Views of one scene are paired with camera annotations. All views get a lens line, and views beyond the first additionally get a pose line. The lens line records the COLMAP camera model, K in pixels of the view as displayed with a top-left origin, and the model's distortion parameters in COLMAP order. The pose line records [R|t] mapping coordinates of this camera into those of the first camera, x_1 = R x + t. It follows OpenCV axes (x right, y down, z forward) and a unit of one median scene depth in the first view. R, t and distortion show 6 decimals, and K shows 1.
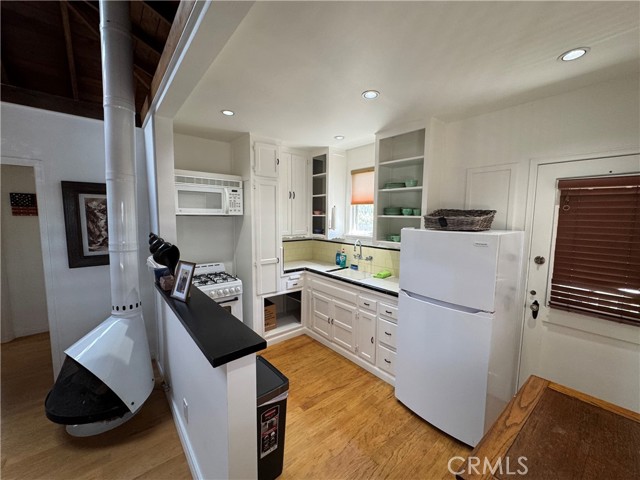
lens RADIAL K [[256.2, 0, 320.0], [0, 256.2, 240.0], [0, 0, 1]] dist [-0.001104, 0.000285]
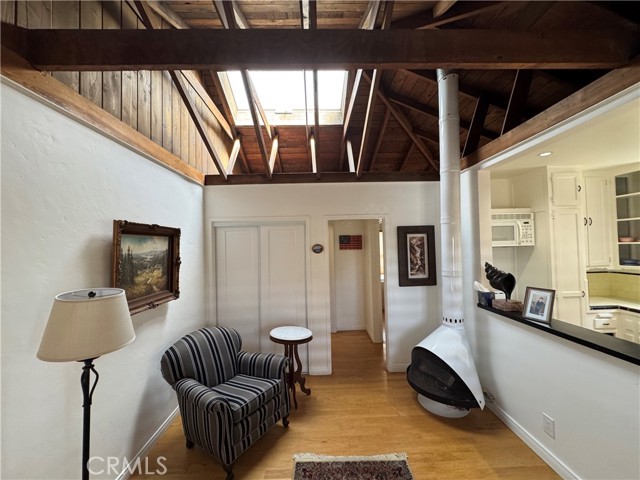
lens RADIAL K [[256.2, 0, 320.0], [0, 256.2, 240.0], [0, 0, 1]] dist [-0.001104, 0.000285]
pose [[0.782400, -0.040617, -0.621450, -0.353275], [-0.028219, 0.994534, -0.100529, 0.007098], [0.622136, 0.096191, 0.776977, -0.334854]]
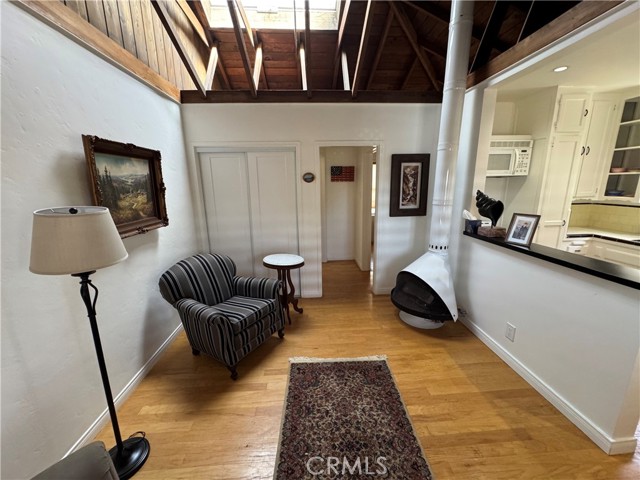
lens RADIAL K [[256.2, 0, 320.0], [0, 256.2, 240.0], [0, 0, 1]] dist [-0.001104, 0.000285]
pose [[0.804708, 0.108110, -0.583744, -0.361910], [-0.031558, 0.989679, 0.139786, 0.041235], [0.592831, -0.094065, 0.799814, -0.328251]]
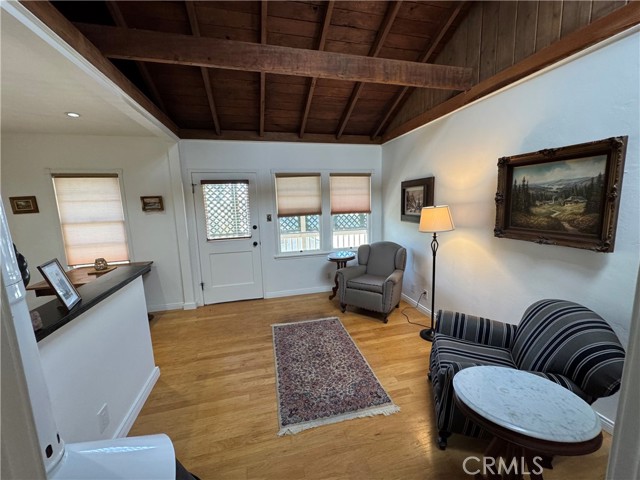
lens RADIAL K [[256.2, 0, 320.0], [0, 256.2, 240.0], [0, 0, 1]] dist [-0.001104, 0.000285]
pose [[-0.903859, -0.046614, 0.425283, -0.935283], [0.061342, 0.969656, 0.236651, -0.062397], [-0.423410, 0.239987, -0.873574, 0.762192]]
